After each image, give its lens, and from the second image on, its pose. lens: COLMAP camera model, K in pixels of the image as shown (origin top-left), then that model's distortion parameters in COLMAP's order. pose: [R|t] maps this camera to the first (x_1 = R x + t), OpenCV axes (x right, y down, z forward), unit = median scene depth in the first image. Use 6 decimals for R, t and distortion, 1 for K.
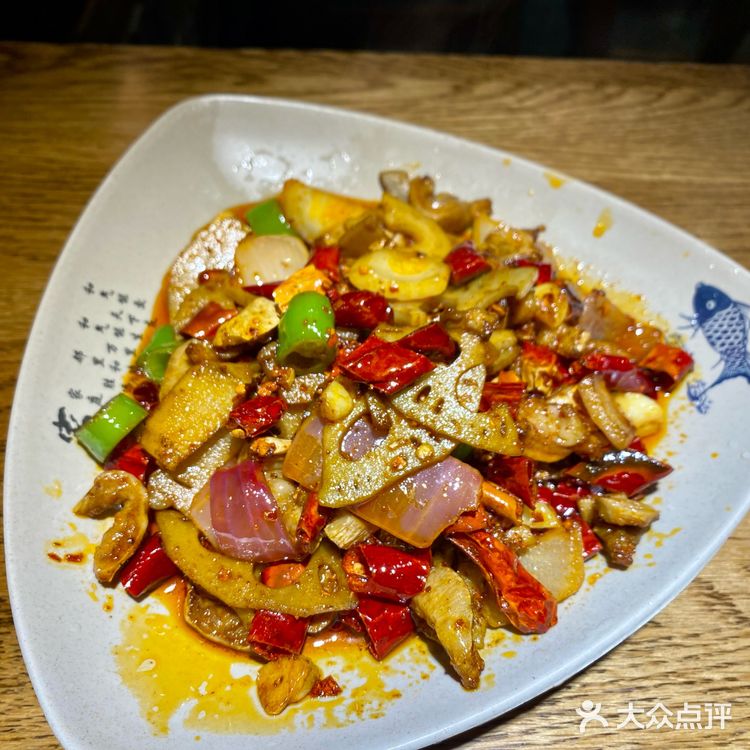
lens RADIAL K [[701.9, 0, 375.0], [0, 701.9, 375.0], [0, 0, 1]] dist [0.026727, 0.000530]
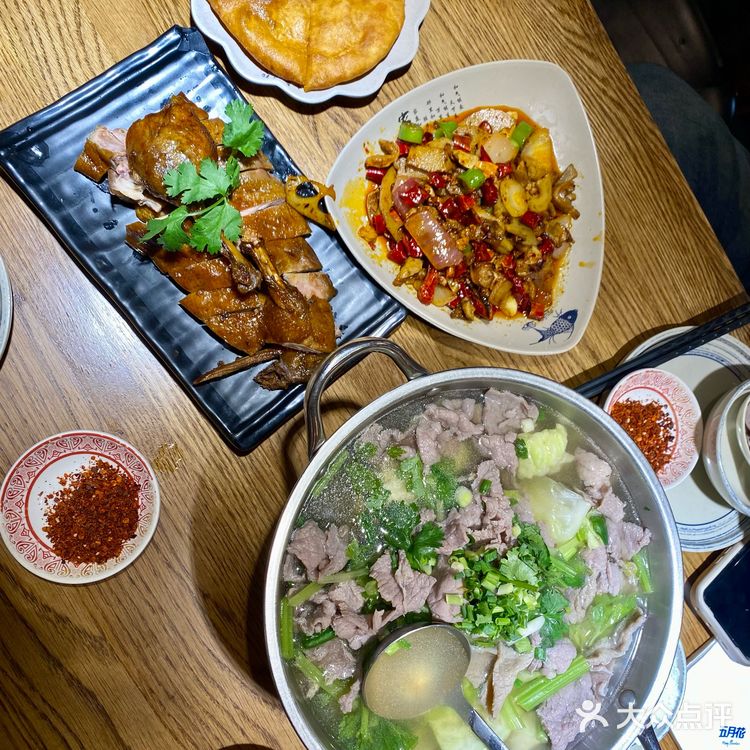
lens RADIAL K [[701.9, 0, 375.0], [0, 701.9, 375.0], [0, 0, 1]] dist [0.026727, 0.000530]
pose [[0.470001, 0.881554, 0.044295, 0.268463], [-0.820861, 0.418092, 0.389084, -0.485712], [0.324479, -0.219230, 0.920137, -1.776227]]
